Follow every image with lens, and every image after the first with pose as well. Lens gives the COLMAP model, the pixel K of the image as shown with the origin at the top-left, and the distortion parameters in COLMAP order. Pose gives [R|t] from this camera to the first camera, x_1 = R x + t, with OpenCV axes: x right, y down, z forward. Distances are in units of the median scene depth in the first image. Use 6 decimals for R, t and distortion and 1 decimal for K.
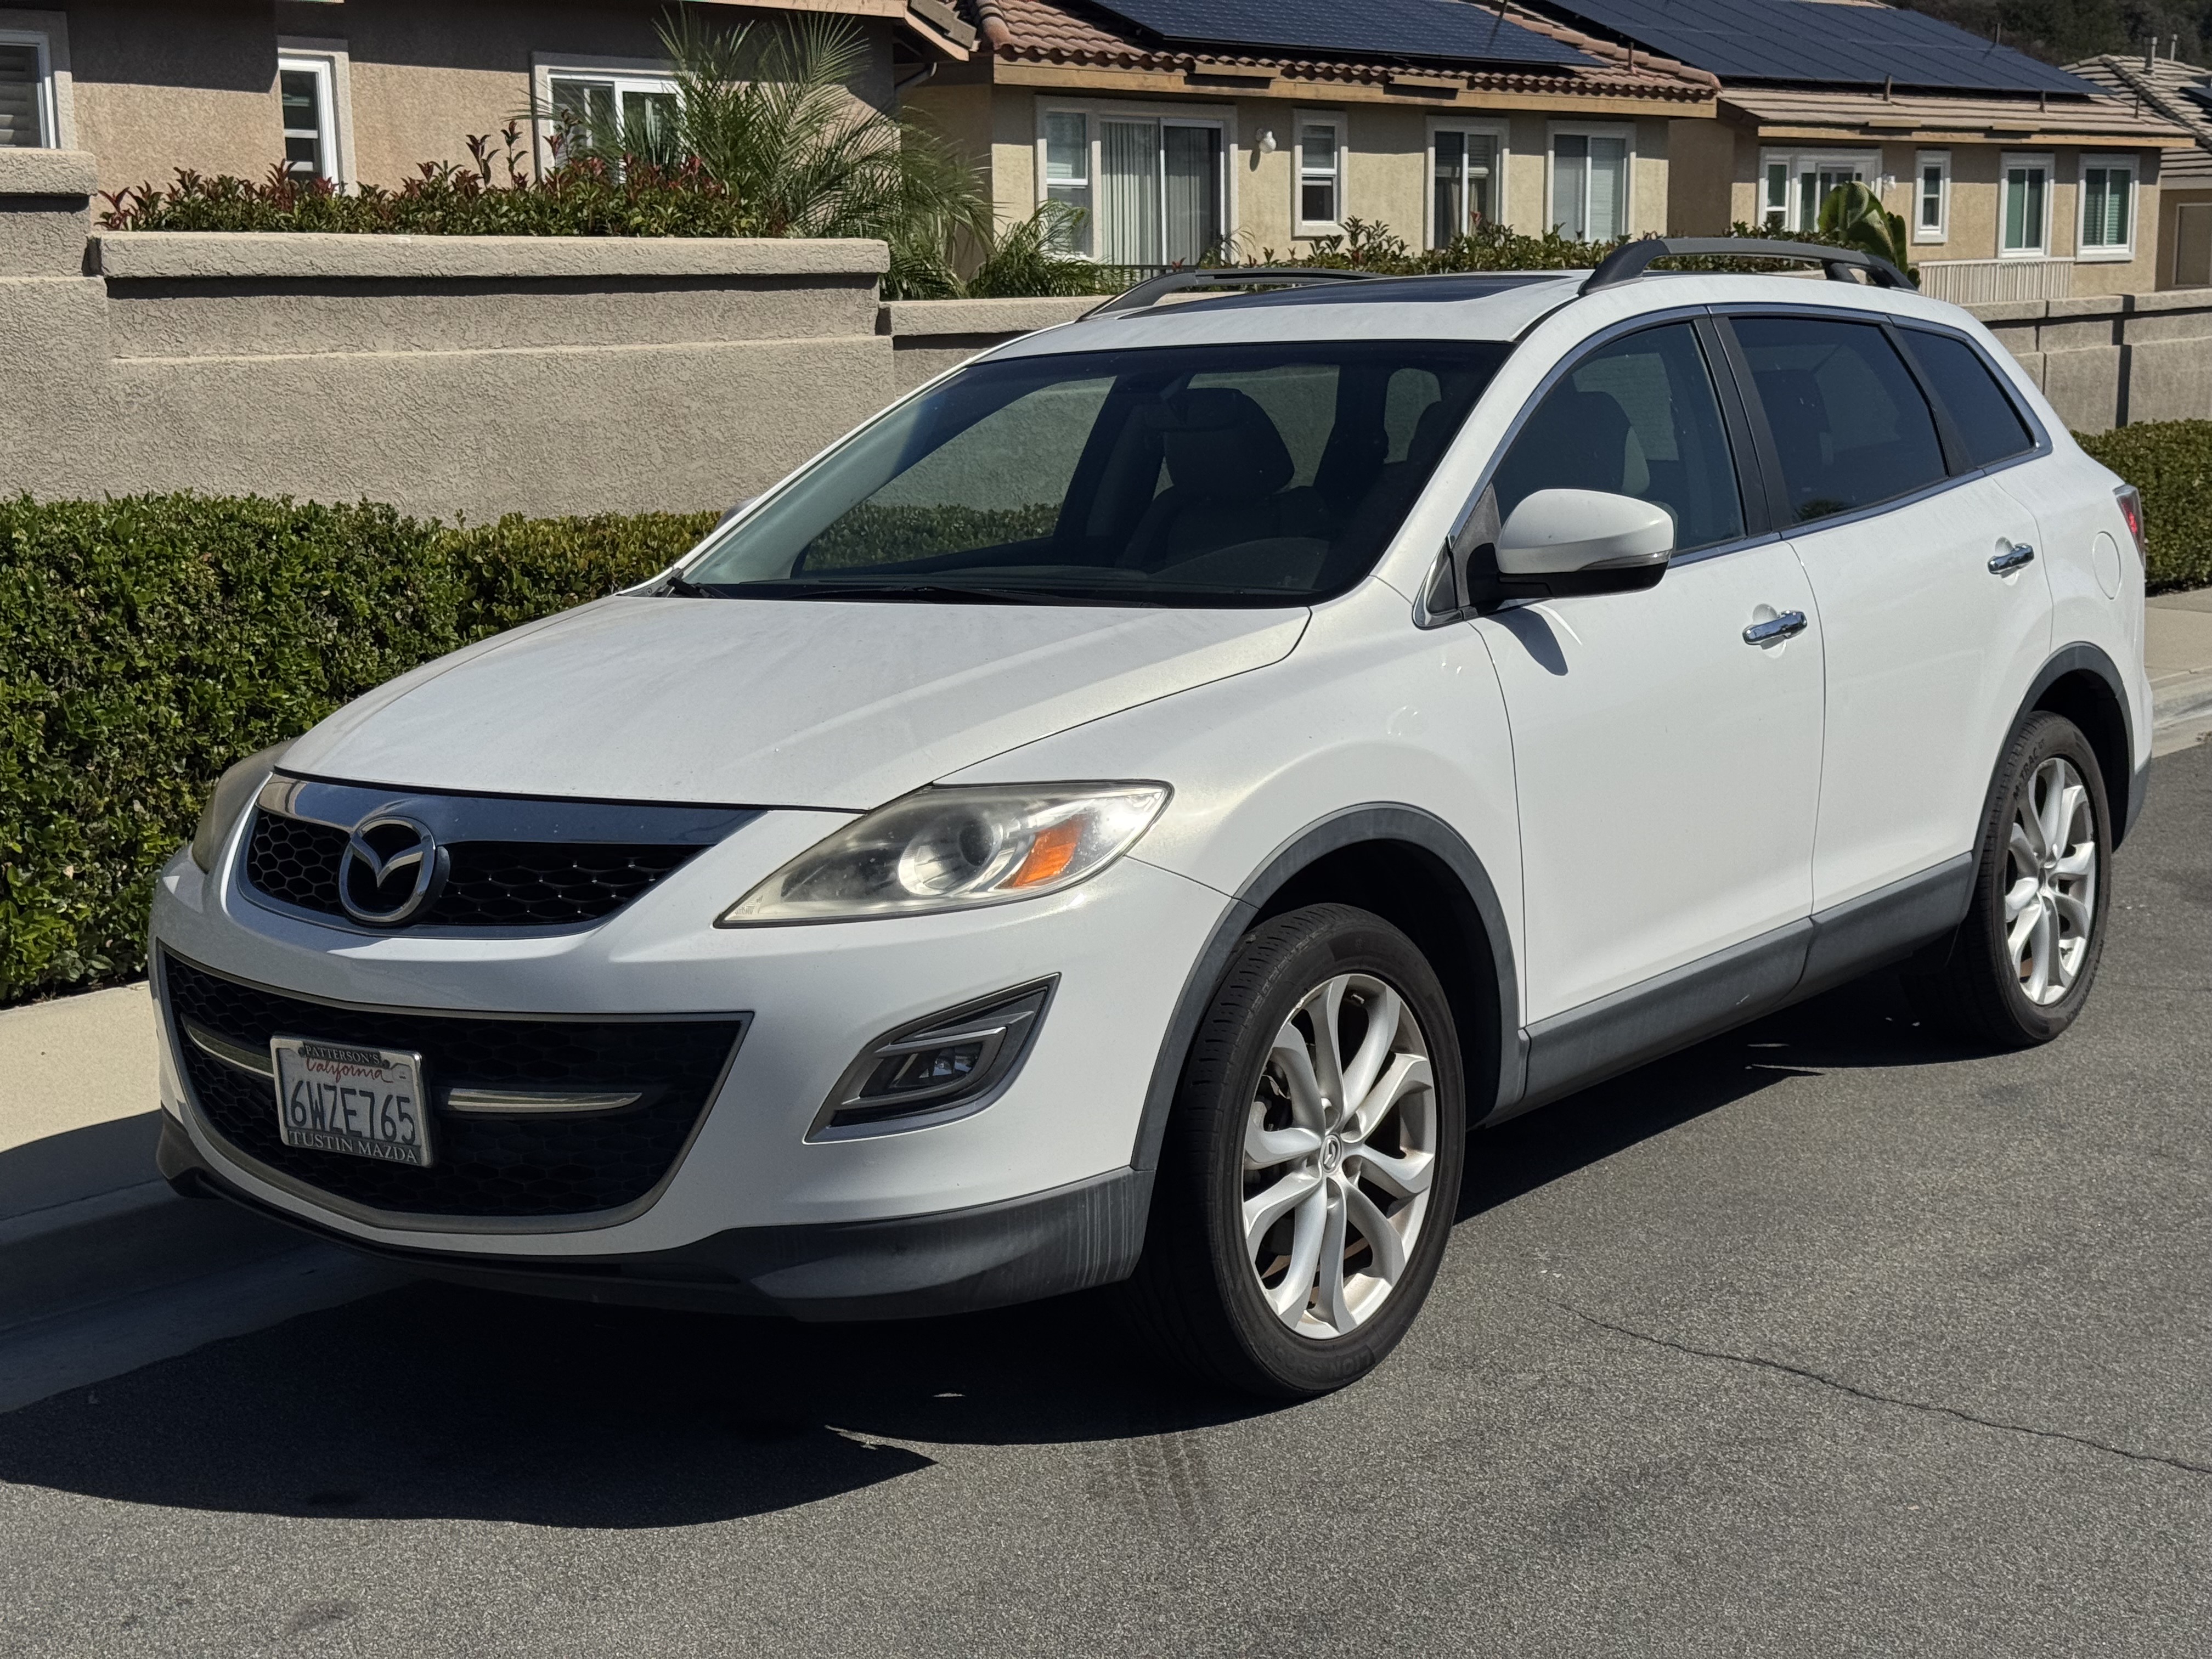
lens RADIAL K [[3095.1, 0, 1106.0], [0, 3095.1, 829.5], [0, 0, 1]] dist [-0.018781, -0.012890]
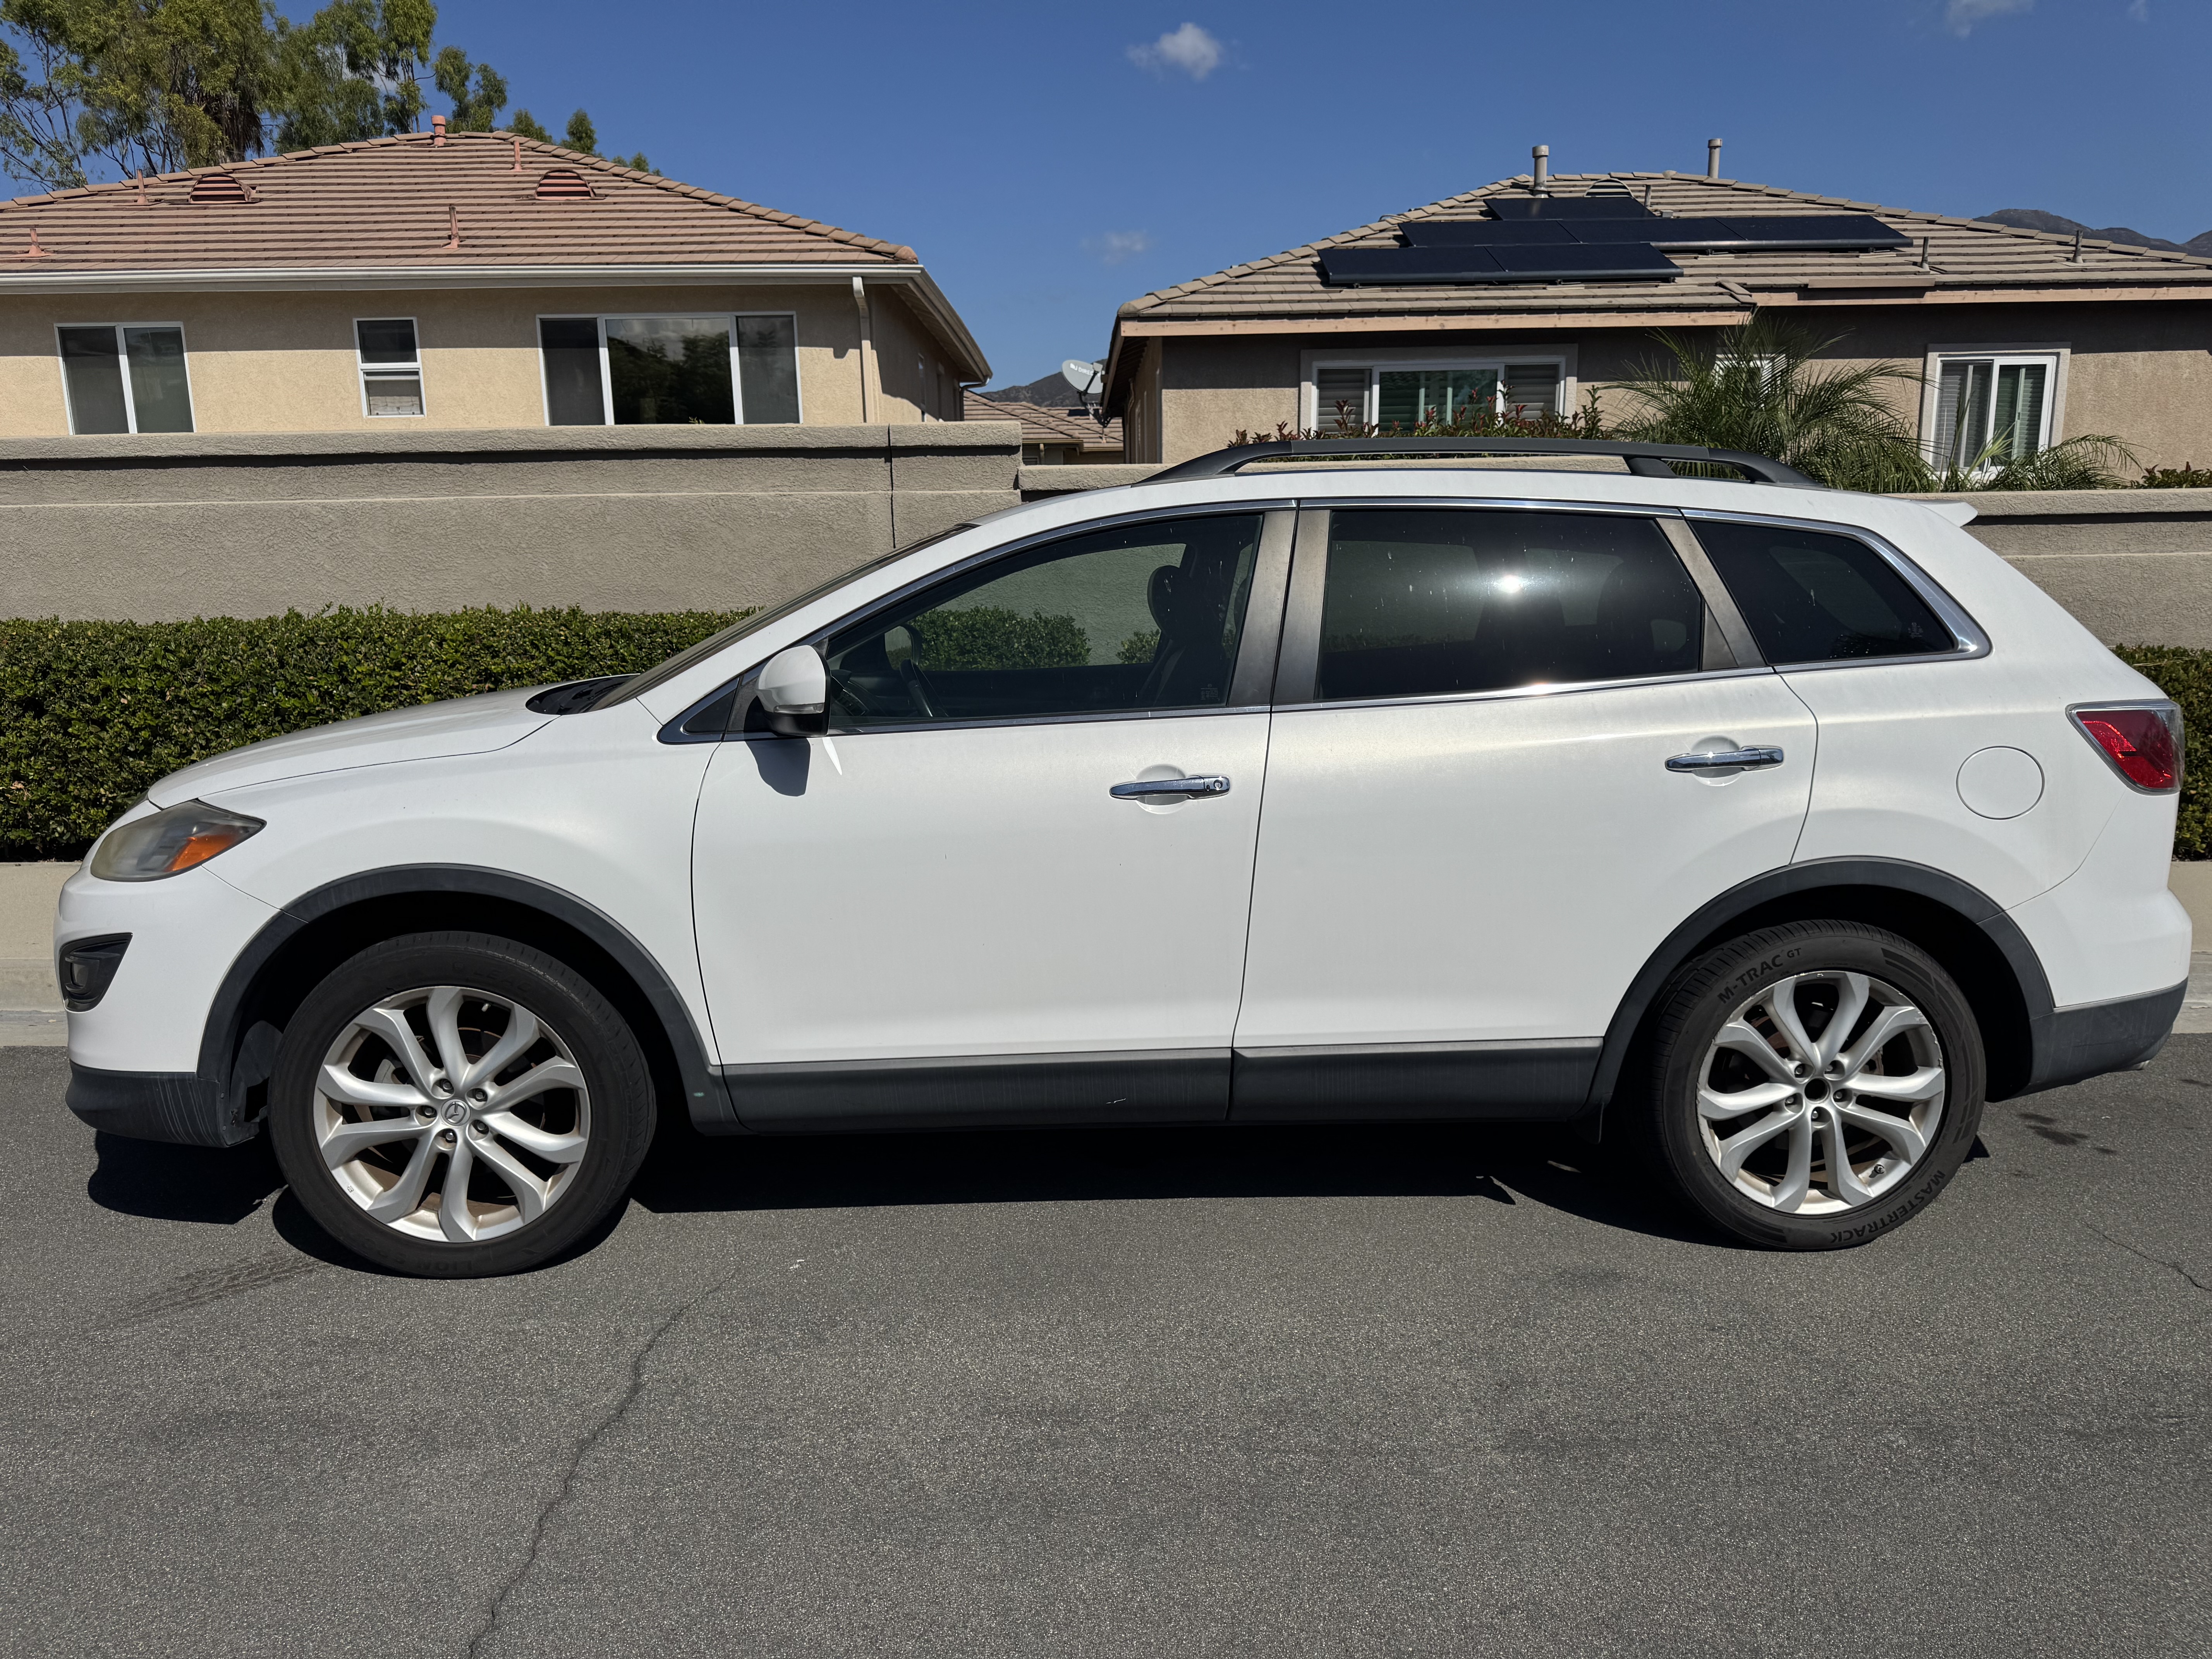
lens RADIAL K [[1562.8, 0, 1106.0], [0, 1562.8, 829.5], [0, 0, 1]] dist [-0.018058, 0.063706]
pose [[0.648096, 0.152306, -0.746173, 0.538859], [-0.126829, 0.987700, 0.091447, -0.085937], [0.750923, 0.035370, 0.659442, 0.524513]]
